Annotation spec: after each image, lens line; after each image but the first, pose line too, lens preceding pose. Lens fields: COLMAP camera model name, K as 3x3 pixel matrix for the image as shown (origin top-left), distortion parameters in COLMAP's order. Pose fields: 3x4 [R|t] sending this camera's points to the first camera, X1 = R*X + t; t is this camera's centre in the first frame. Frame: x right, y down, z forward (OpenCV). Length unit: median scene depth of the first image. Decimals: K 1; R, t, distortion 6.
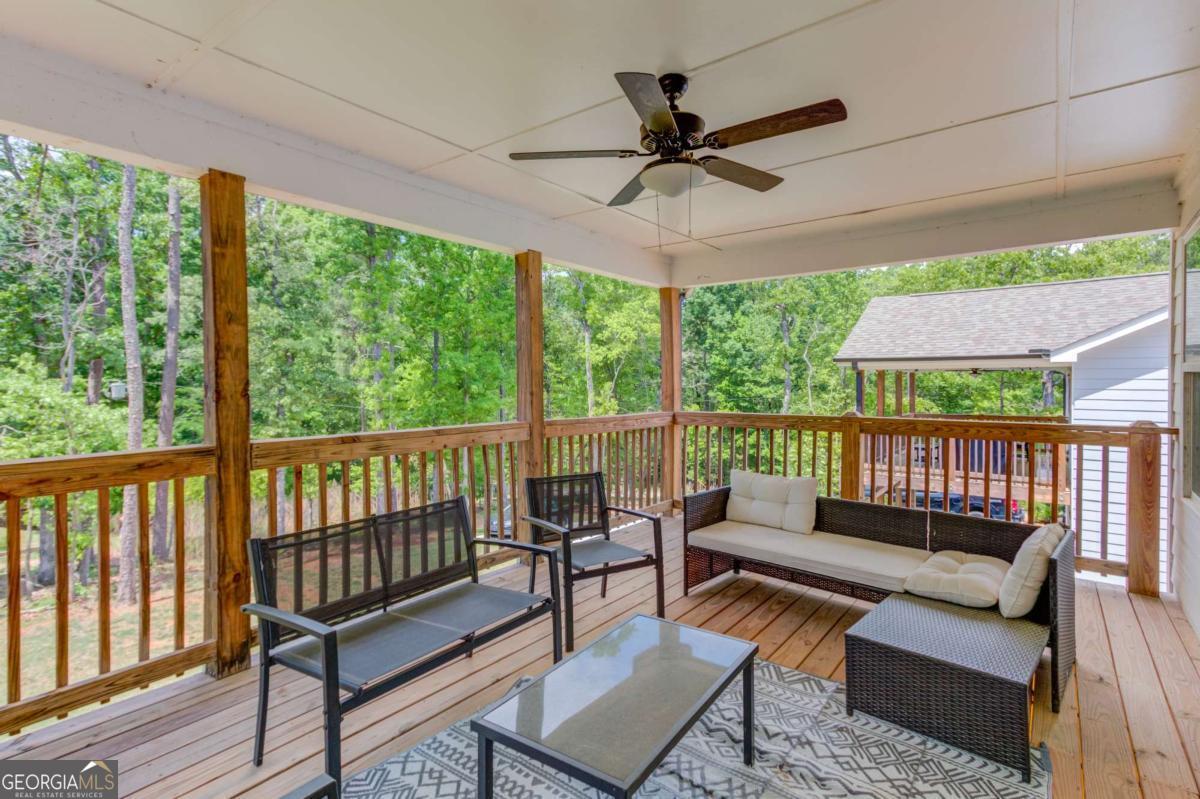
lens RADIAL K [[572.3, 0, 600.3], [0, 572.3, 392.7], [0, 0, 1]] dist [0.002246, 0.001108]
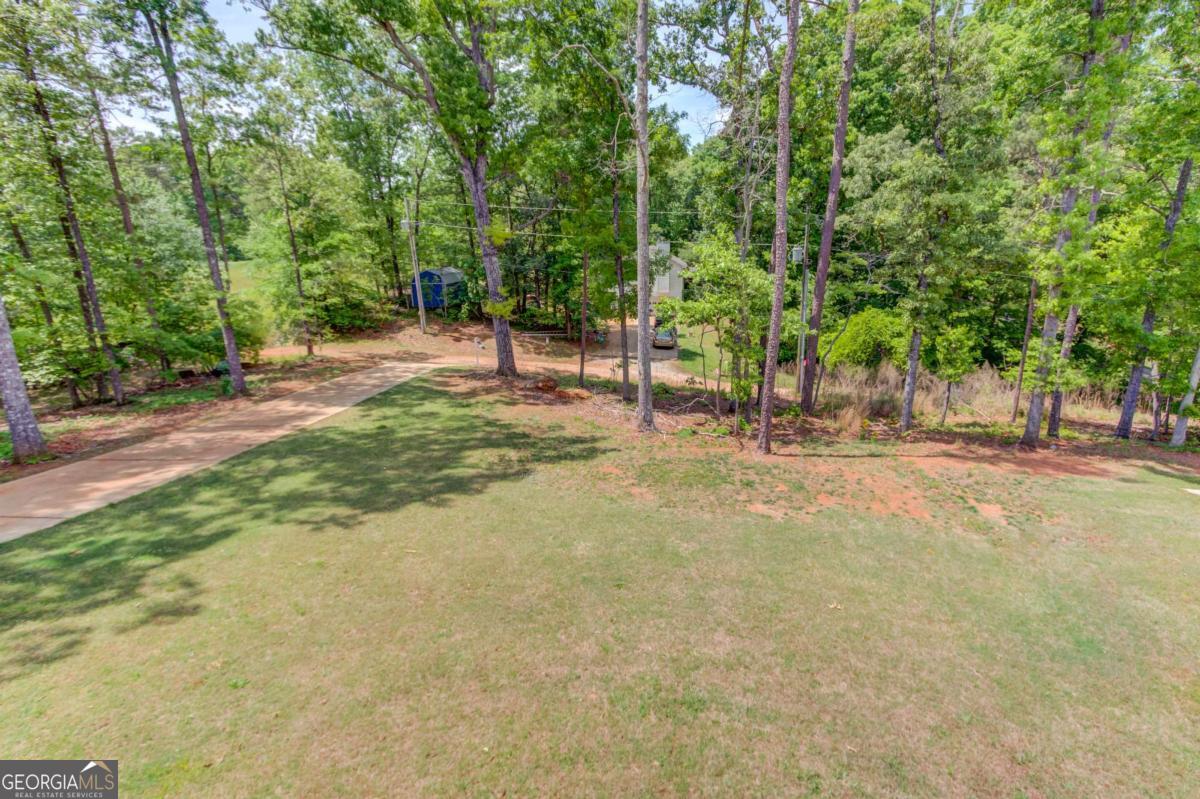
lens RADIAL K [[572.3, 0, 622.2], [0, 572.3, 405.1], [0, 0, 1]] dist [0.002246, 0.001108]
pose [[0.522025, 0.224006, -0.822989, -0.035510], [-0.008309, 0.966186, 0.257711, -0.006398], [0.852890, -0.127693, 0.506235, 0.132349]]
